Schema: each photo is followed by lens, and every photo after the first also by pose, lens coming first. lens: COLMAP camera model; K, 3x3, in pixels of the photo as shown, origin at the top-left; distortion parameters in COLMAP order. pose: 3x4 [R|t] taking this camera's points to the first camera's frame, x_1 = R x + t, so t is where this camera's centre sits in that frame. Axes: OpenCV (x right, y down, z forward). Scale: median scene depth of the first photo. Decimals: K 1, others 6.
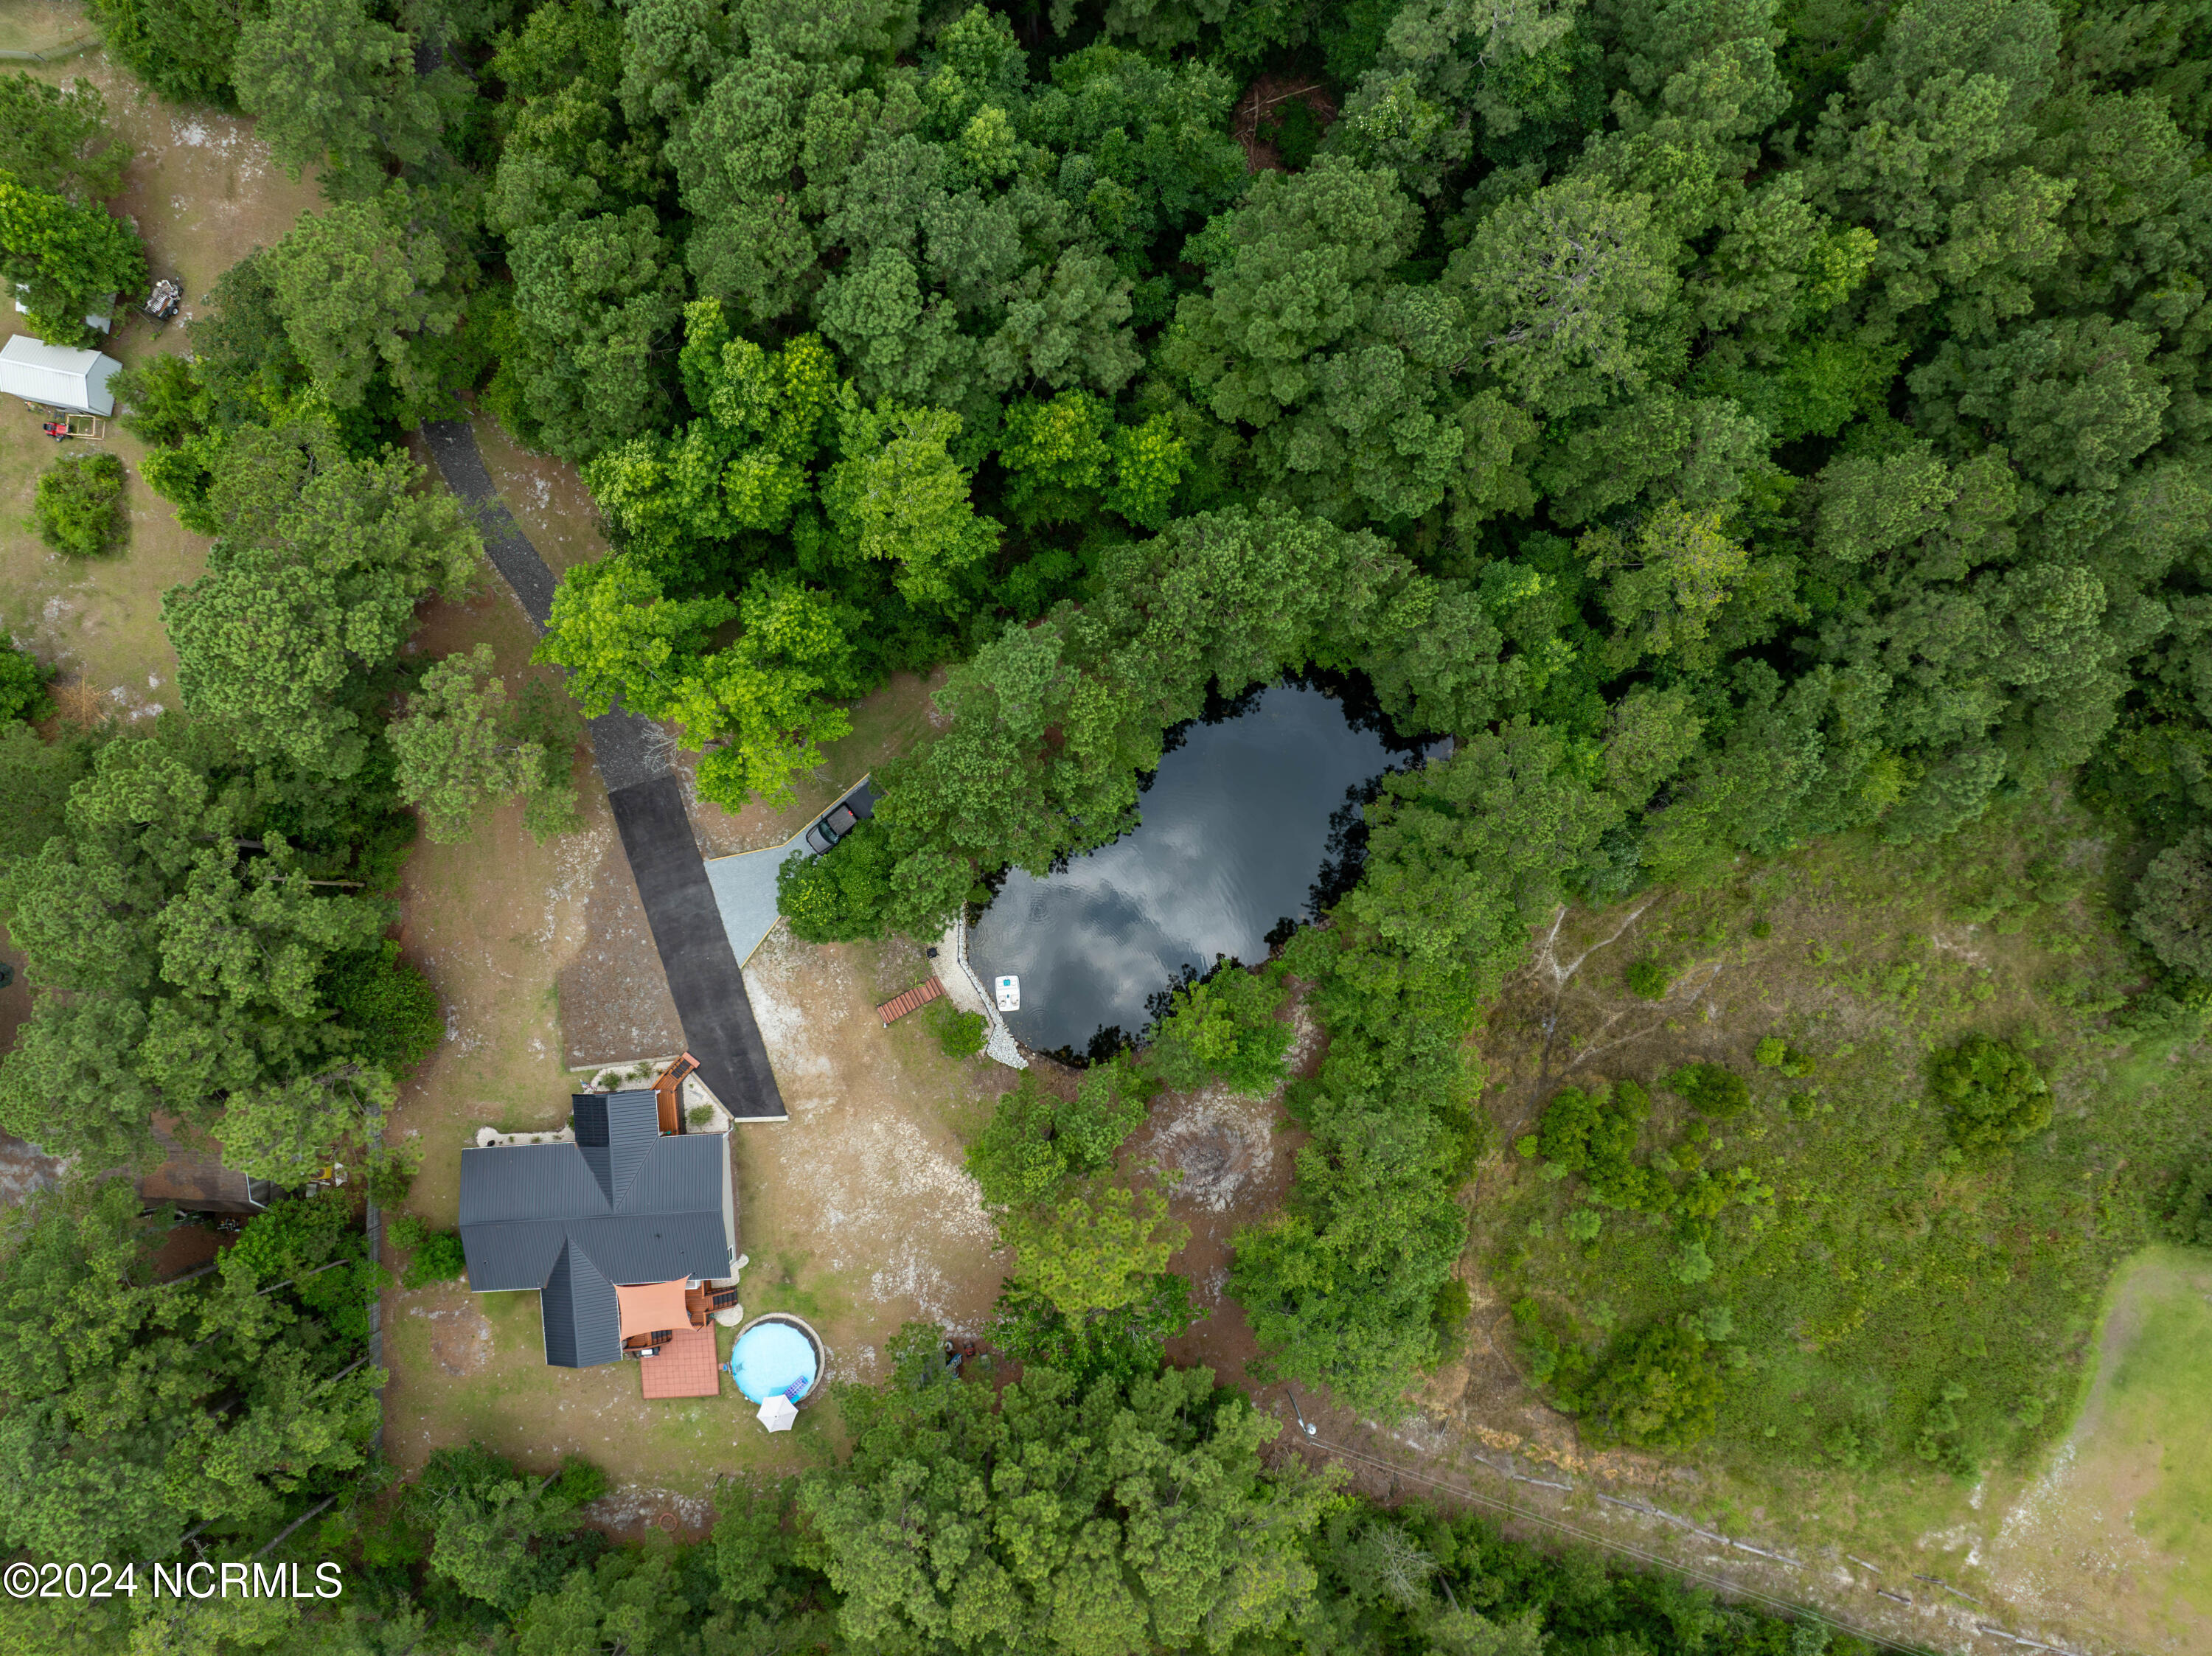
lens RADIAL K [[1561.3, 0, 1113.9], [0, 1561.3, 818.6], [0, 0, 1]] dist [-0.023918, -0.030844]
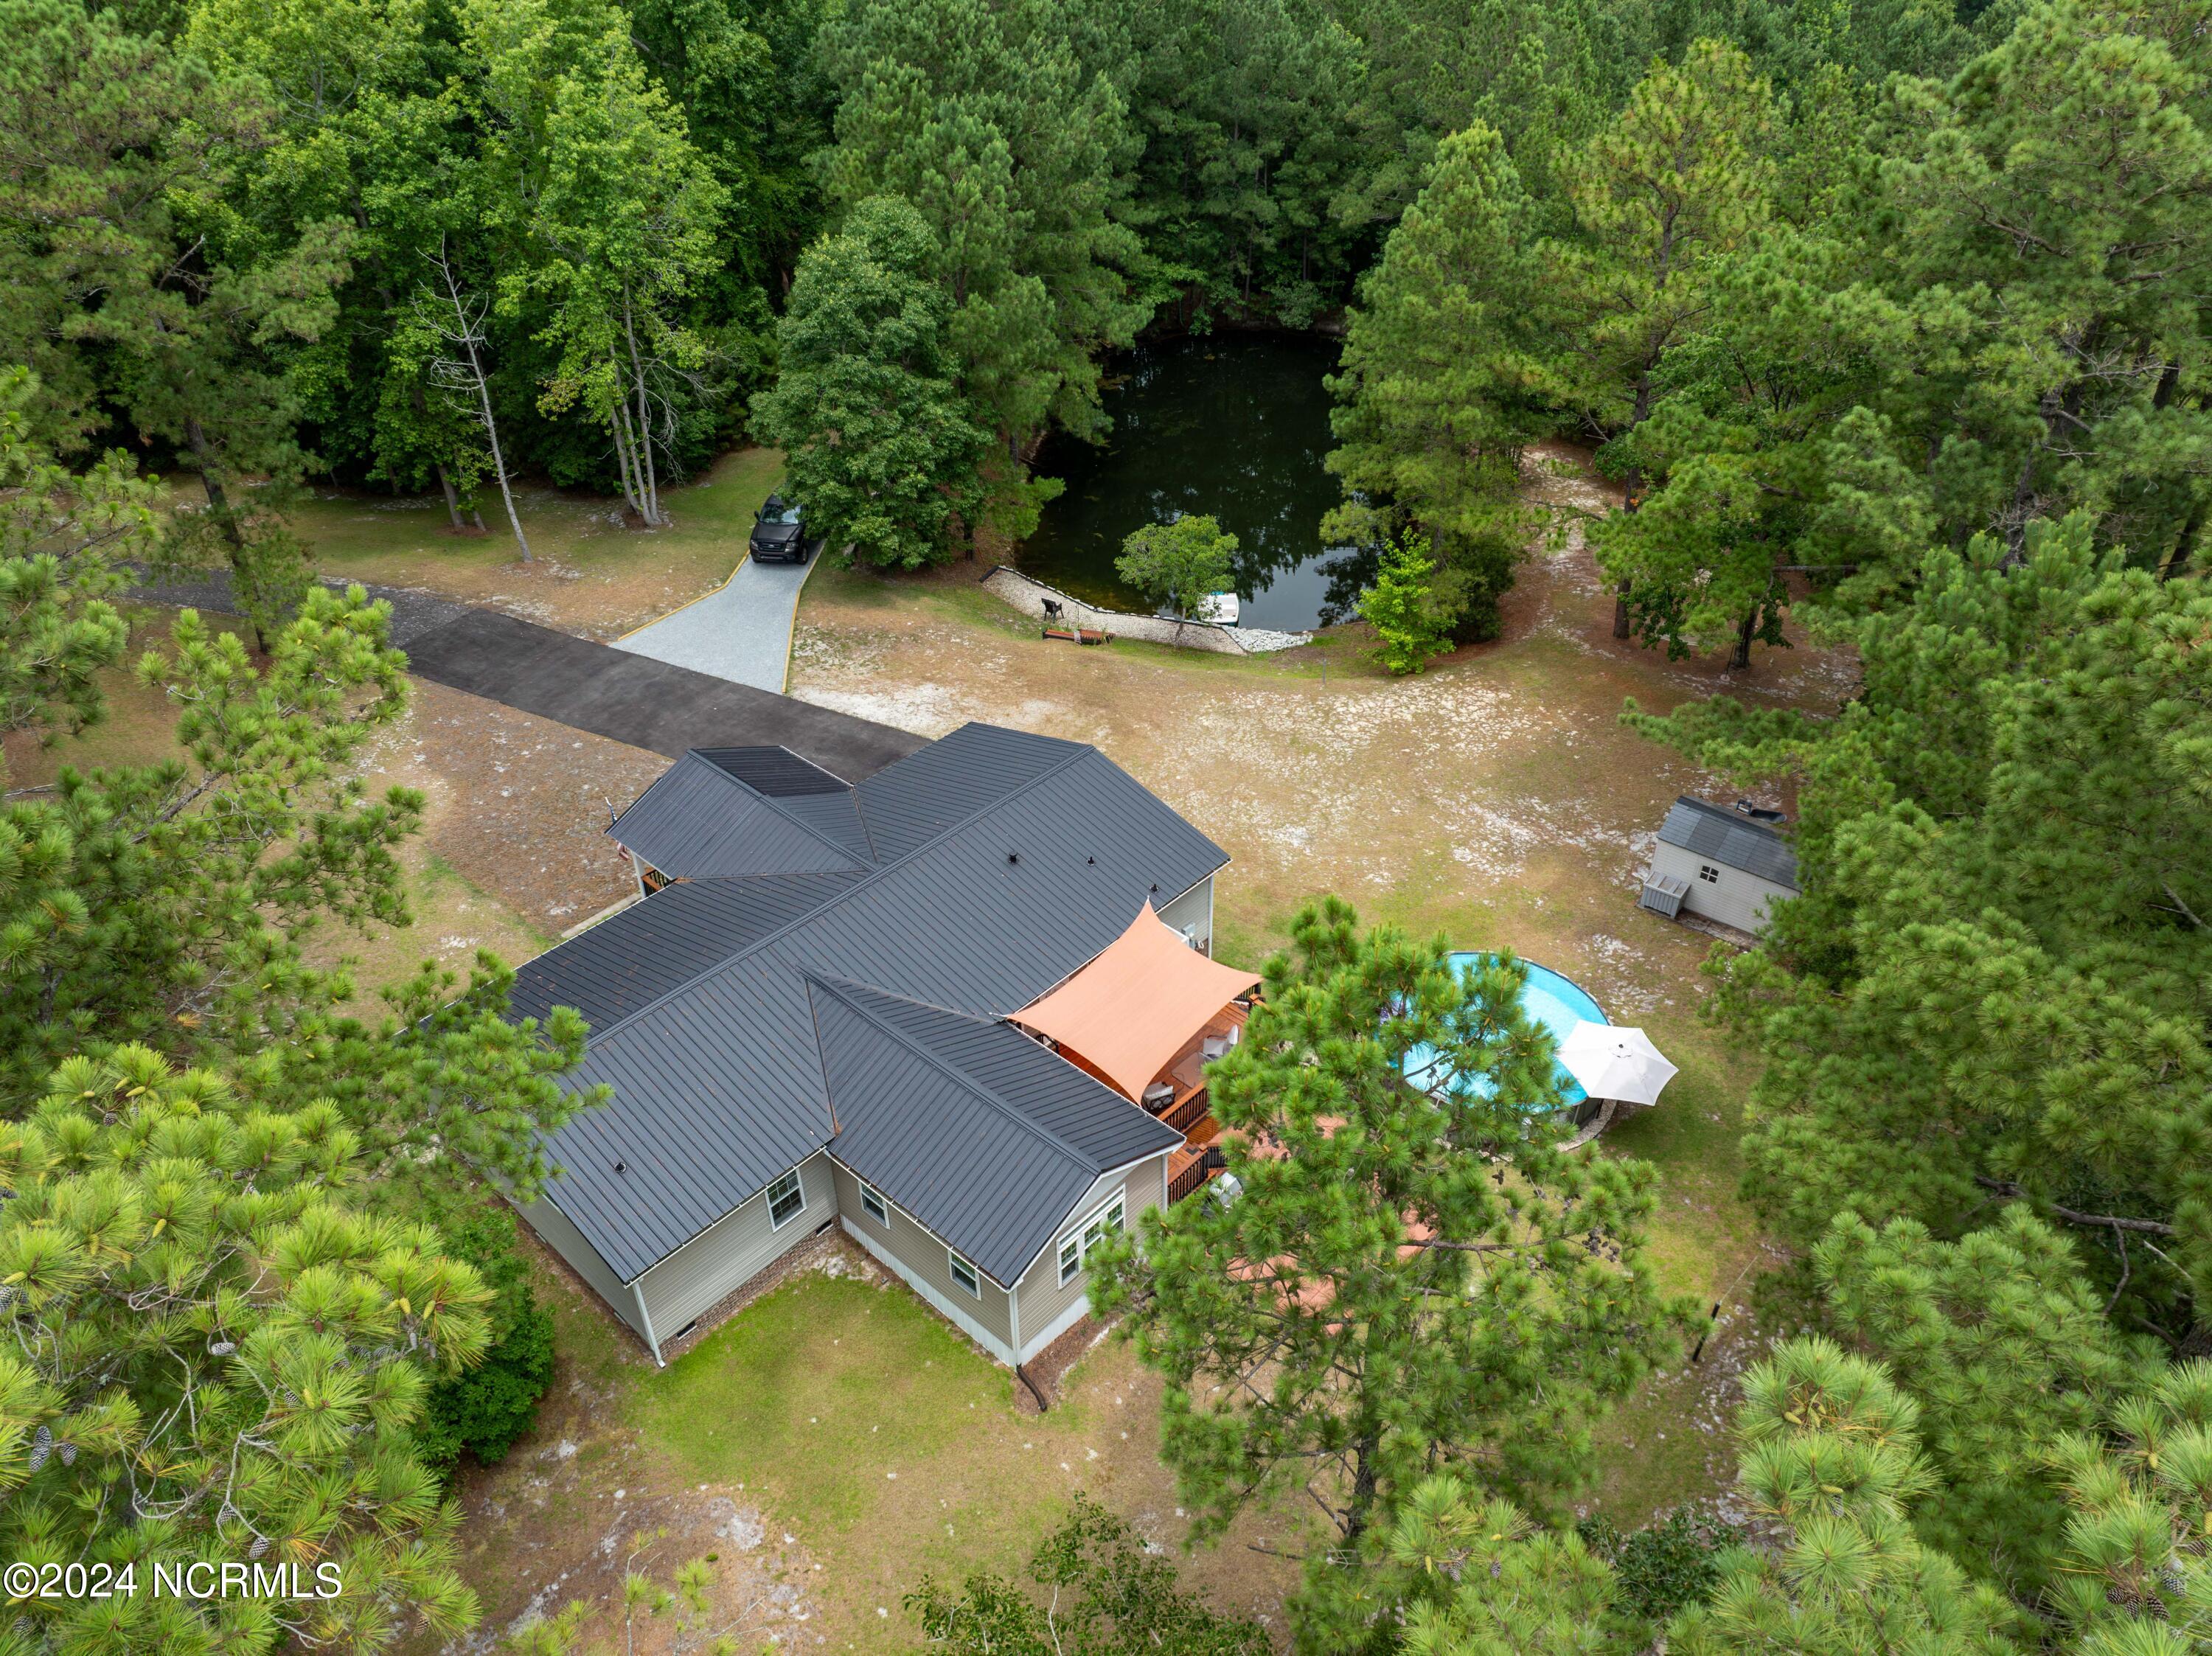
lens RADIAL K [[1561.3, 0, 1113.9], [0, 1561.3, 818.6], [0, 0, 1]] dist [-0.023918, -0.030844]
pose [[0.726383, -0.394503, 0.562793, -0.457286], [0.687166, 0.432458, -0.583766, 0.473382], [-0.013087, 0.810770, 0.585219, 0.742549]]
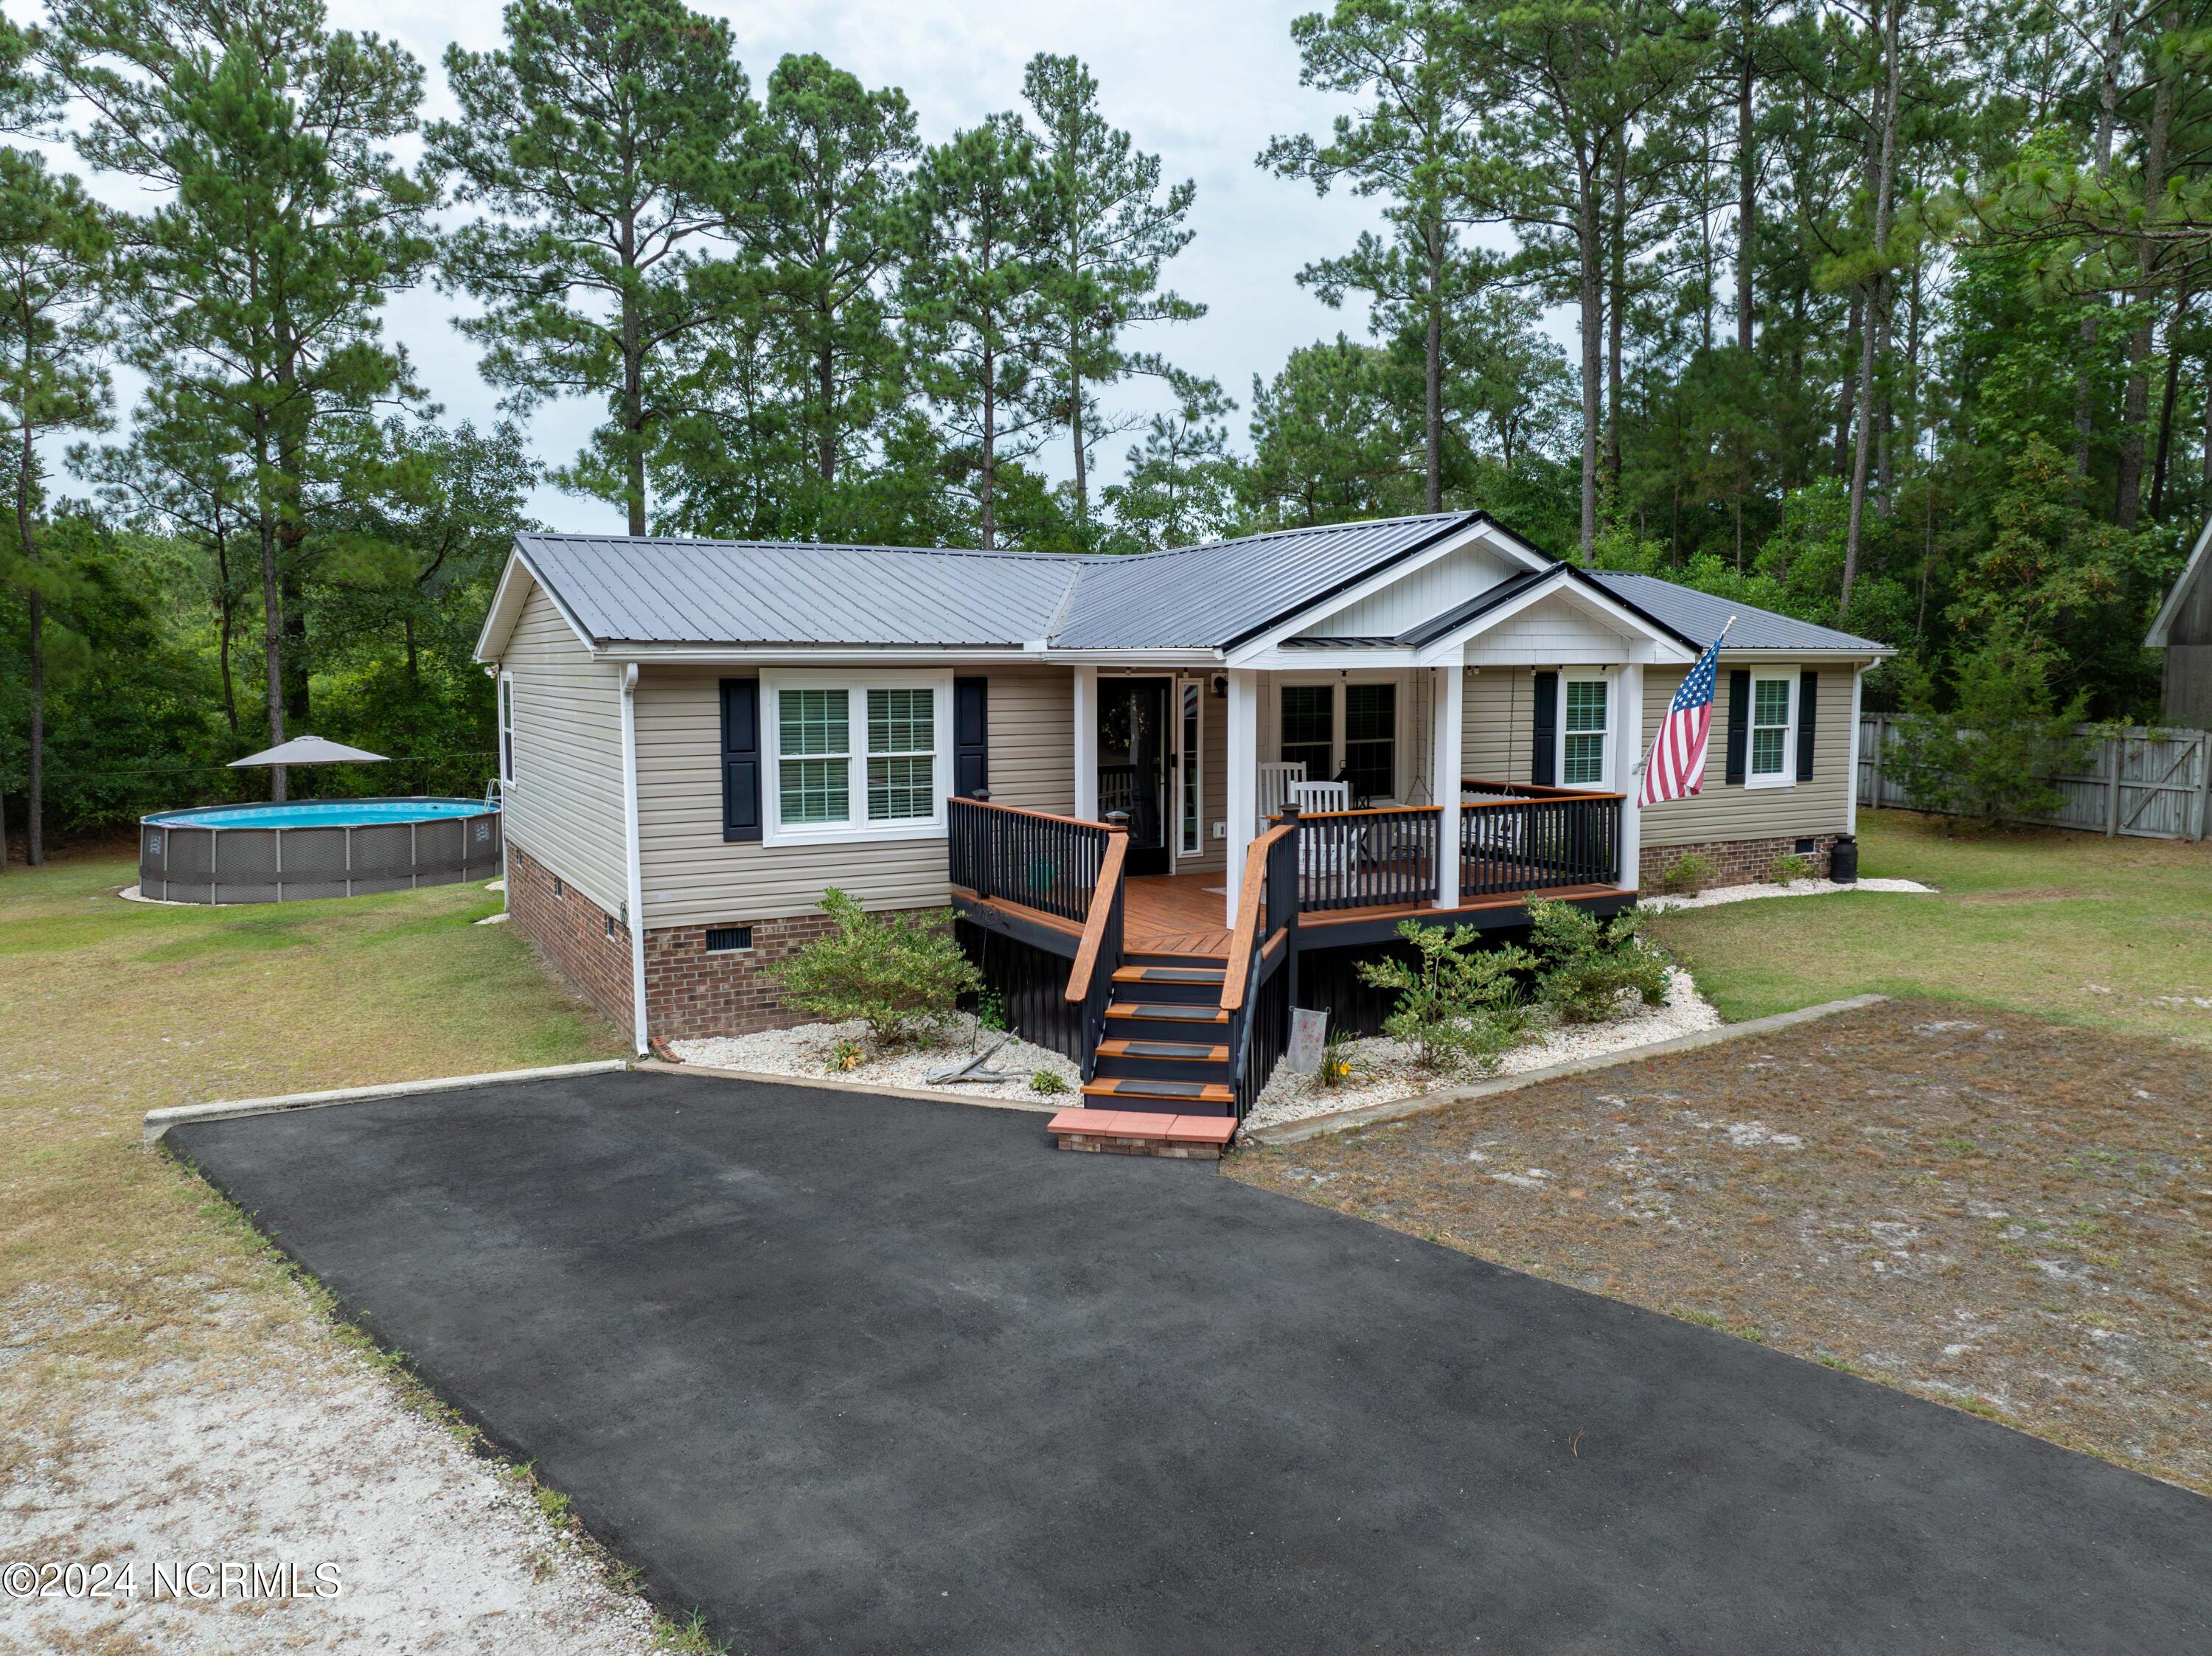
lens RADIAL K [[1561.3, 0, 1113.9], [0, 1561.3, 818.6], [0, 0, 1]] dist [-0.023918, -0.030844]
pose [[-0.908921, 0.059102, -0.412759, -0.227974], [-0.416259, -0.070898, 0.906478, 0.063634], [0.024310, 0.995731, 0.089043, 0.968130]]
